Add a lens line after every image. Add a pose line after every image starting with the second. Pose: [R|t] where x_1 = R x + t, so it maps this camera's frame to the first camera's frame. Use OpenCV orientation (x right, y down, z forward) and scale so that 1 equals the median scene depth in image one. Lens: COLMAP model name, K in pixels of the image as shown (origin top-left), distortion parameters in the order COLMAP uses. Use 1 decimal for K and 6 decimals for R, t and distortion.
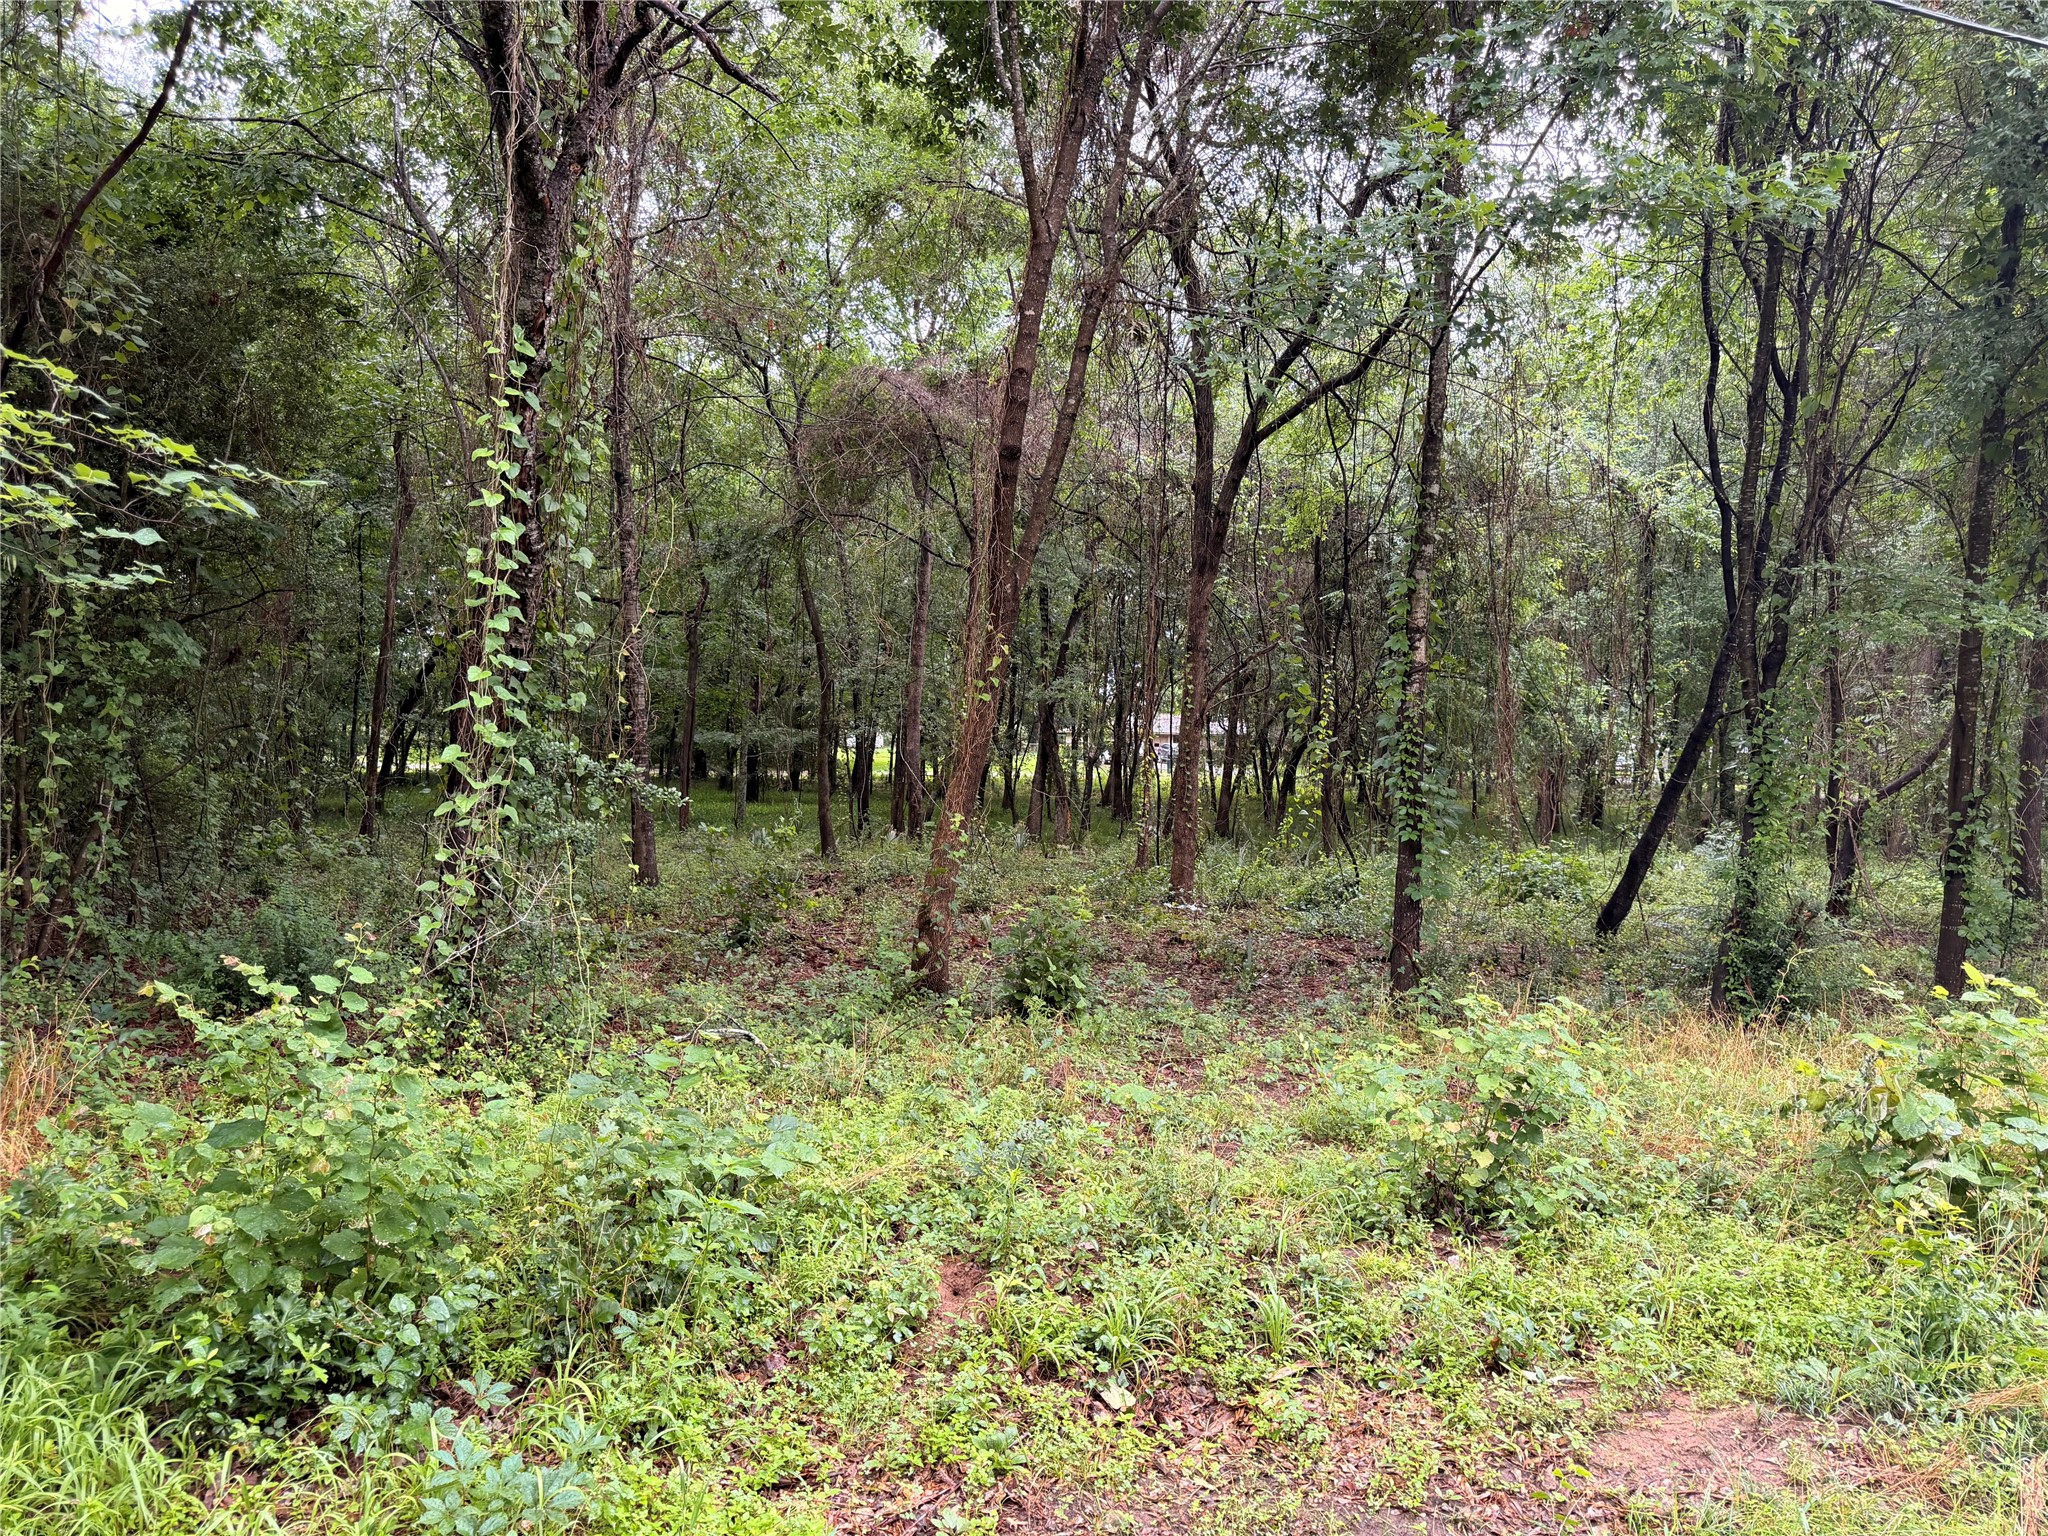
lens RADIAL K [[1464.2, 0, 1044.4], [0, 1464.2, 781.6], [0, 0, 1]] dist [0.040130, -0.042279]
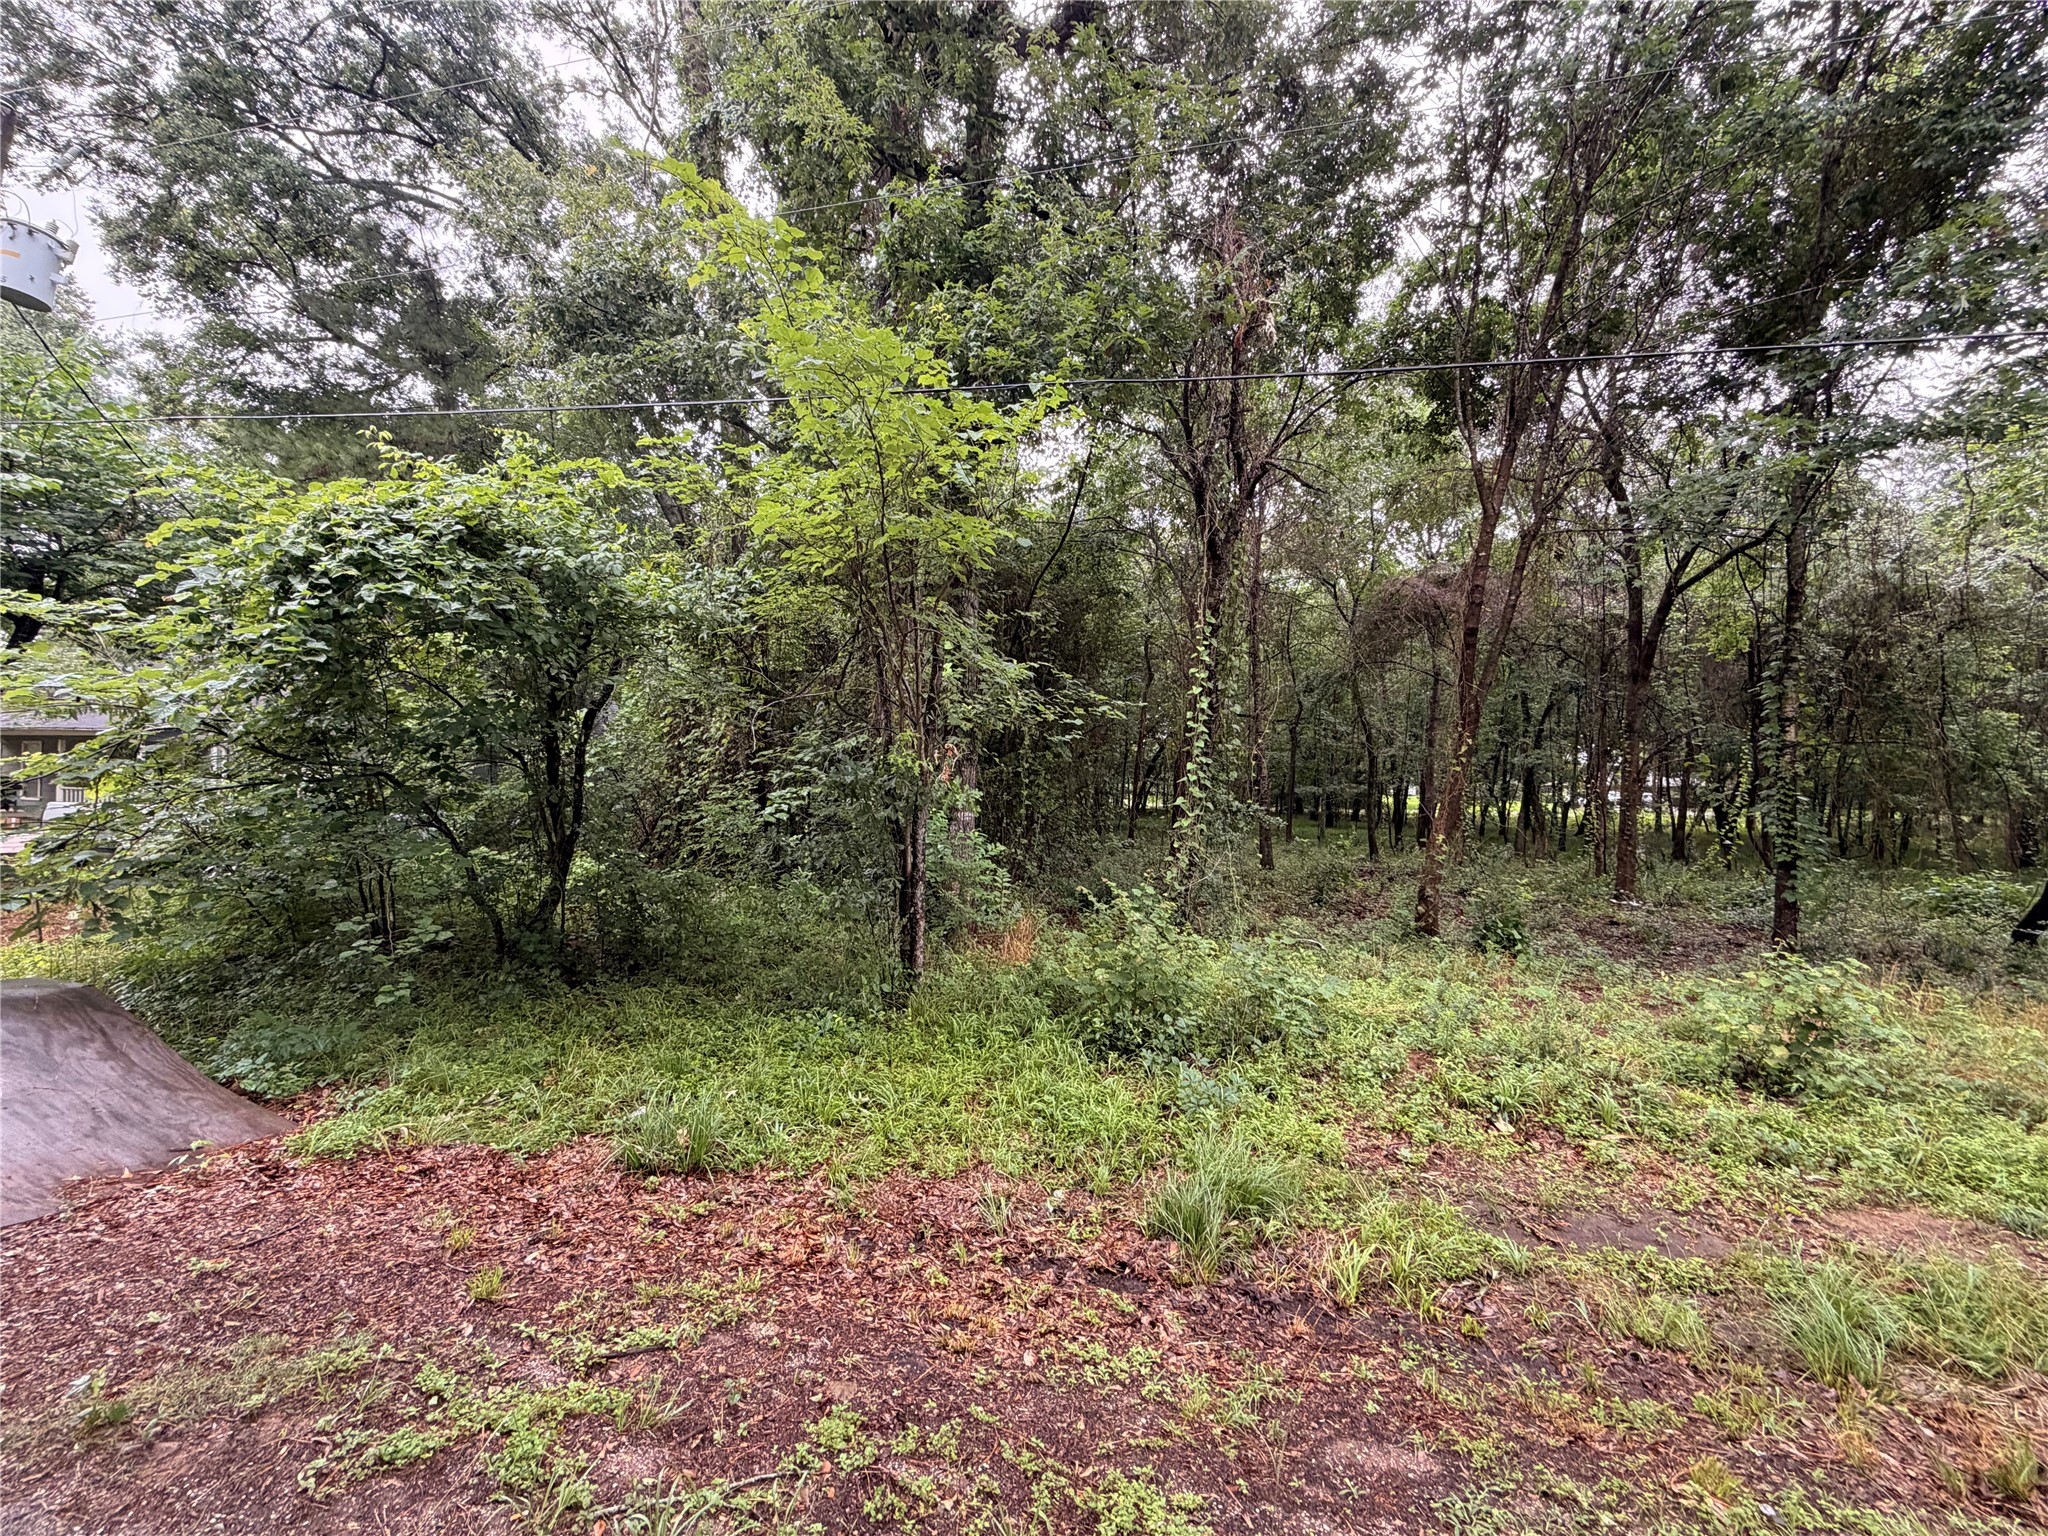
lens RADIAL K [[820.7, 0, 1009.9], [0, 820.7, 768.3], [0, 0, 1]] dist [-0.001334, -0.000040]
pose [[0.841990, -0.016344, -0.539245, 0.055842], [-0.013789, 0.998562, -0.051797, 0.000400], [0.539316, 0.051048, 0.840555, -0.190271]]
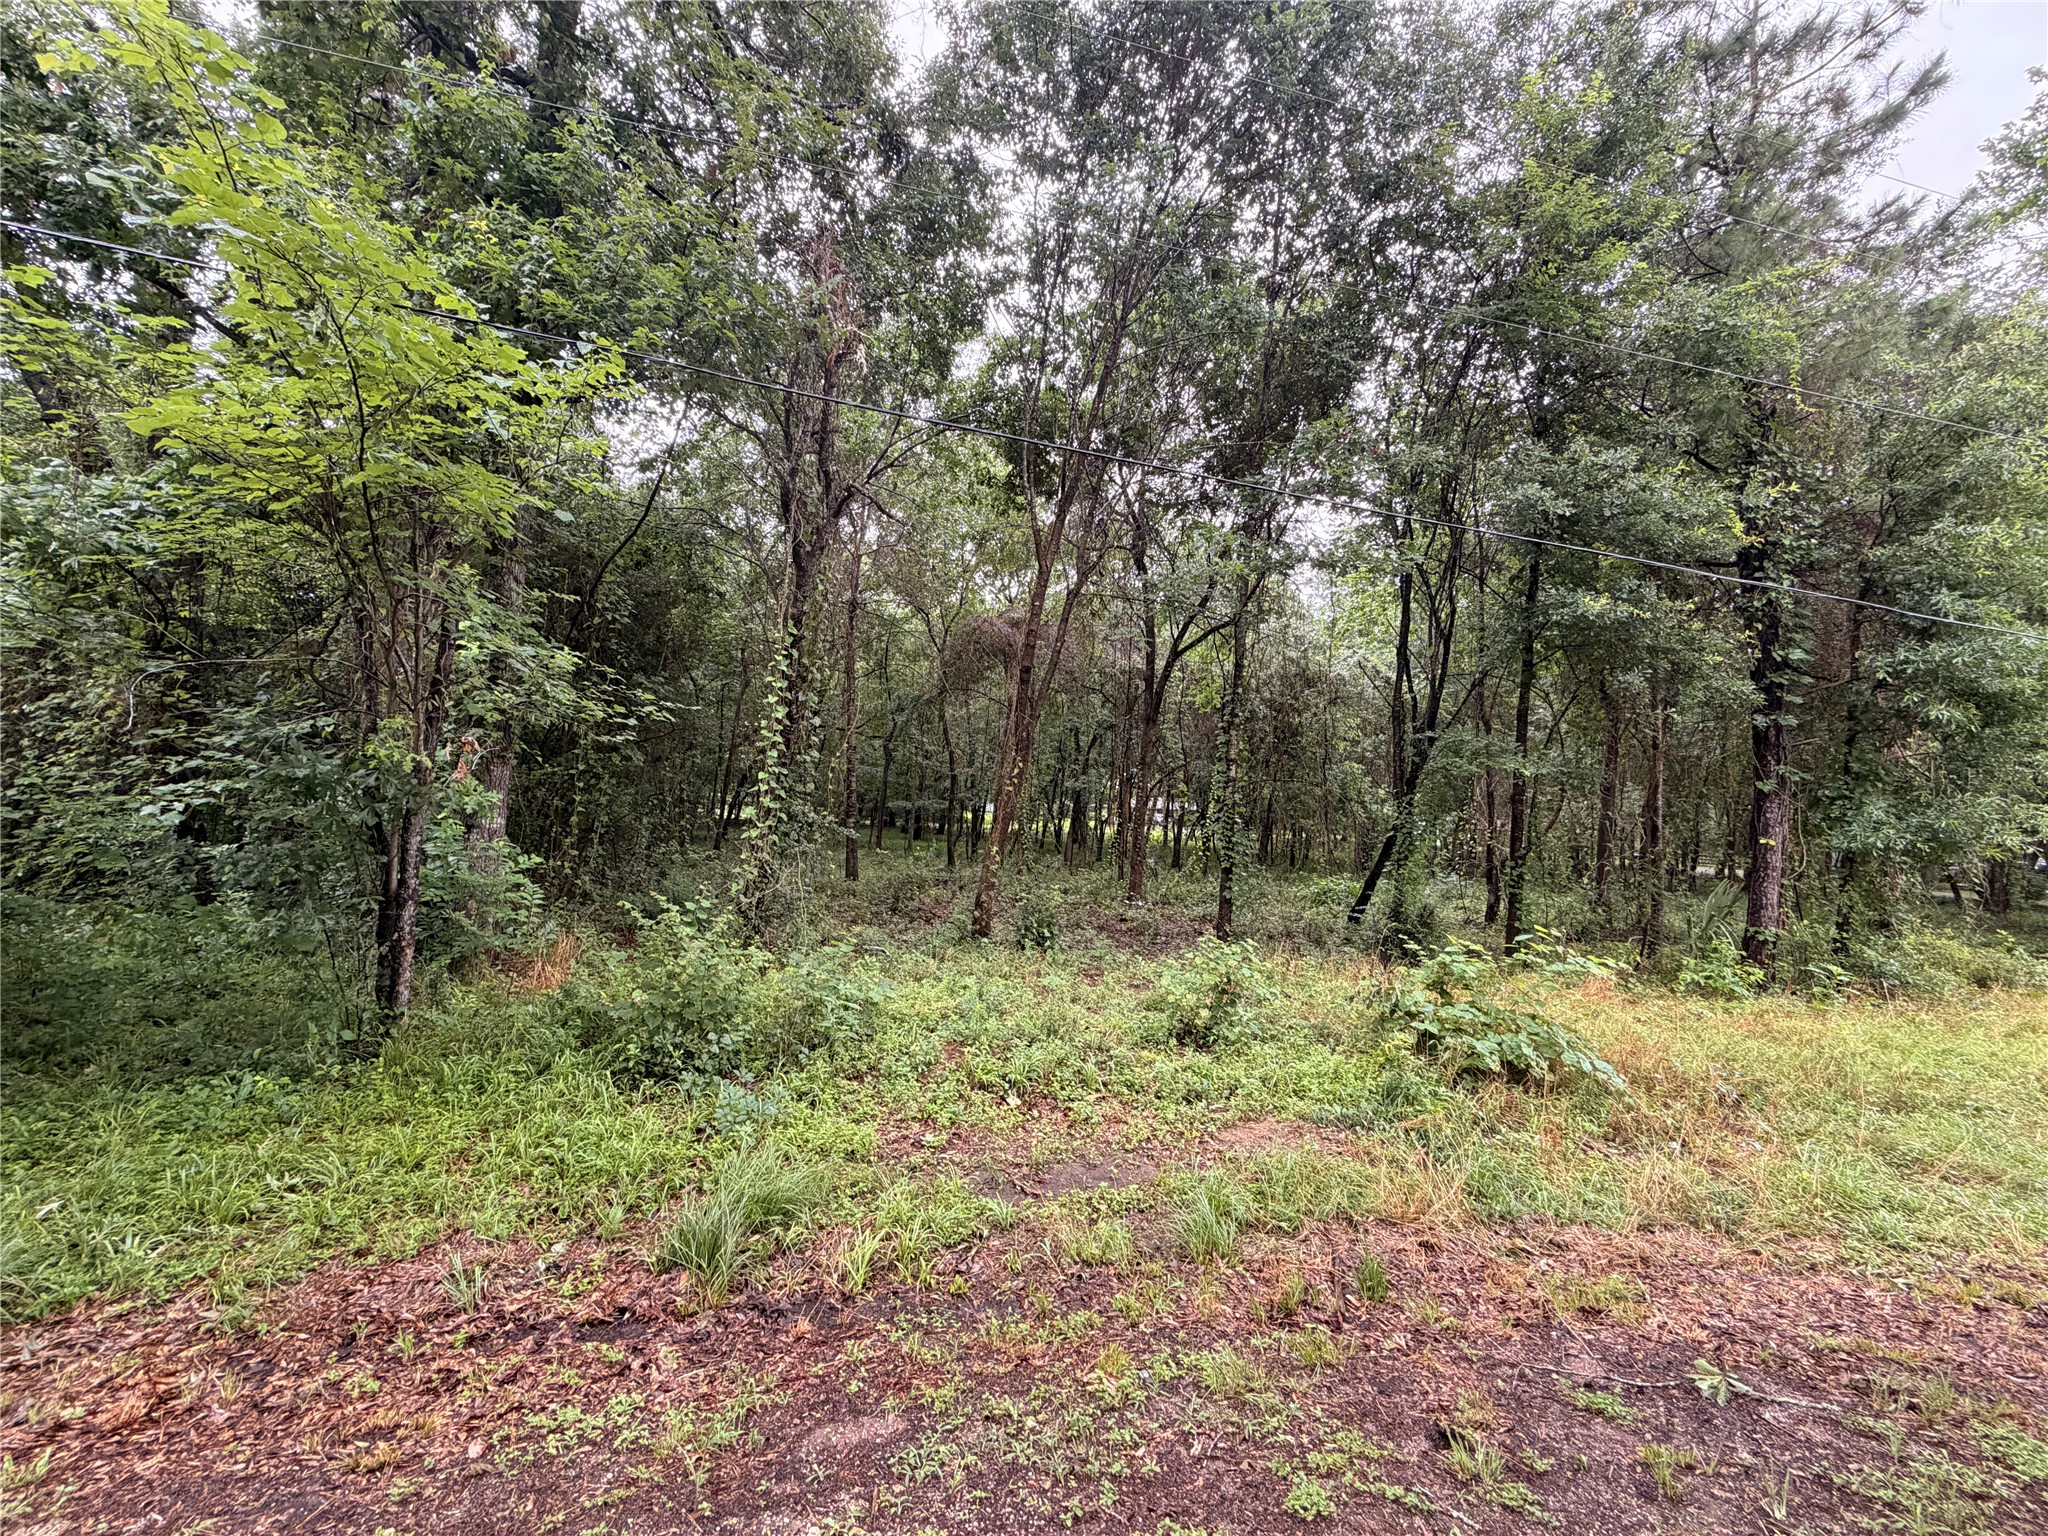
lens RADIAL K [[820.7, 0, 1019.6], [0, 820.7, 767.5], [0, 0, 1]] dist [-0.001334, -0.000040]
pose [[0.996441, 0.022186, -0.081327, 0.091004], [-0.028554, 0.996545, -0.077991, 0.001068], [0.079316, 0.080035, 0.993631, -0.182774]]
